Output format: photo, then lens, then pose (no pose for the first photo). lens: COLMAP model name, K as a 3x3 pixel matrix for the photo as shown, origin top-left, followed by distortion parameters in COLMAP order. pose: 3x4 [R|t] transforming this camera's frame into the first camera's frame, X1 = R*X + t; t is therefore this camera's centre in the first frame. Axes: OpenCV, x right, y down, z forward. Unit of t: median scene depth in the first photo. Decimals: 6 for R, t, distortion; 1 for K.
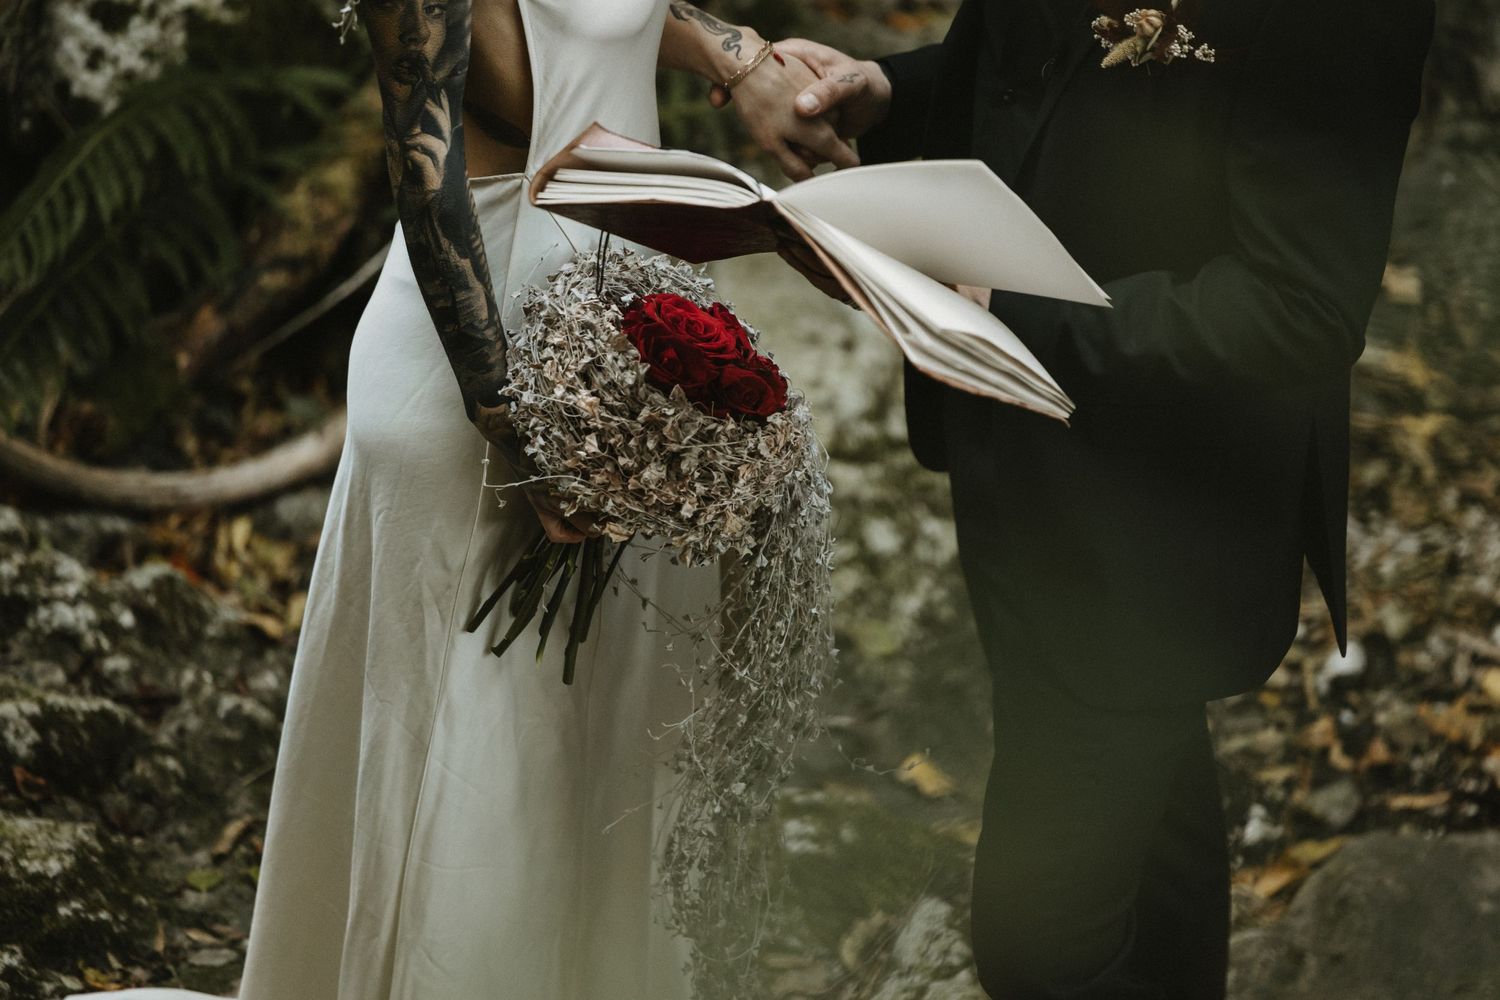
lens RADIAL K [[8630.0, 0, 749.8], [0, 8630.0, 500.2], [0, 0, 1]] dist [0.058603, 0.000000]
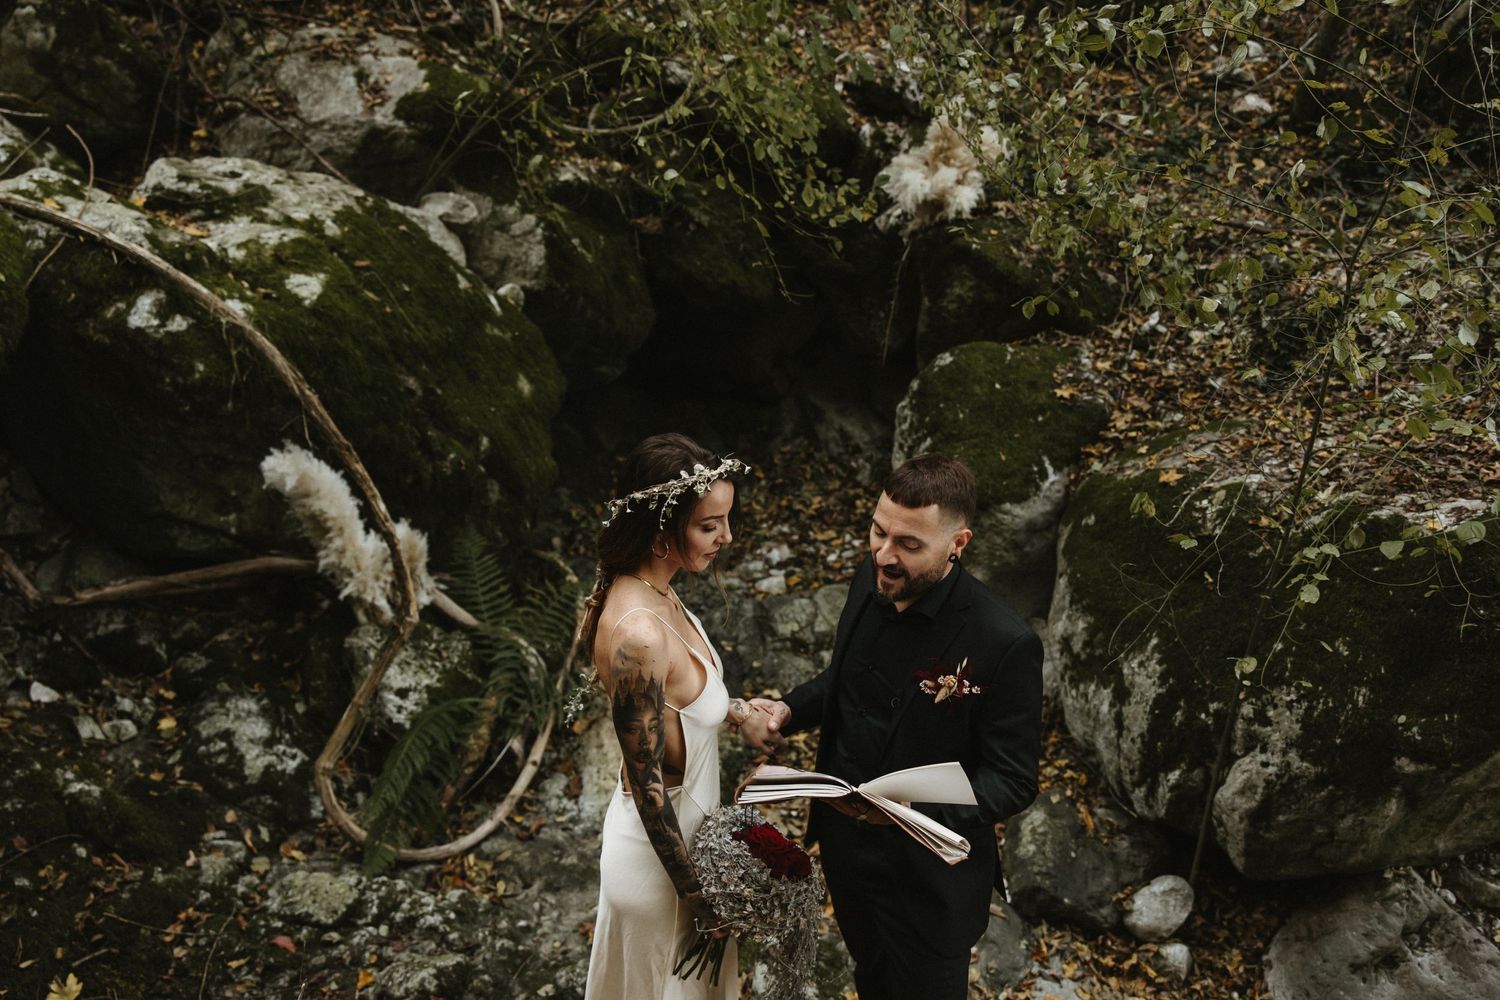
lens RADIAL K [[1330.5, 0, 752.6], [0, 1330.5, 500.3], [0, 0, 1]] dist [0.014903, 0.002596]
pose [[0.949269, -0.132023, 0.285410, -0.085890], [0.160009, 0.984110, -0.076966, -0.070419], [-0.270714, 0.118730, 0.955310, 0.547043]]
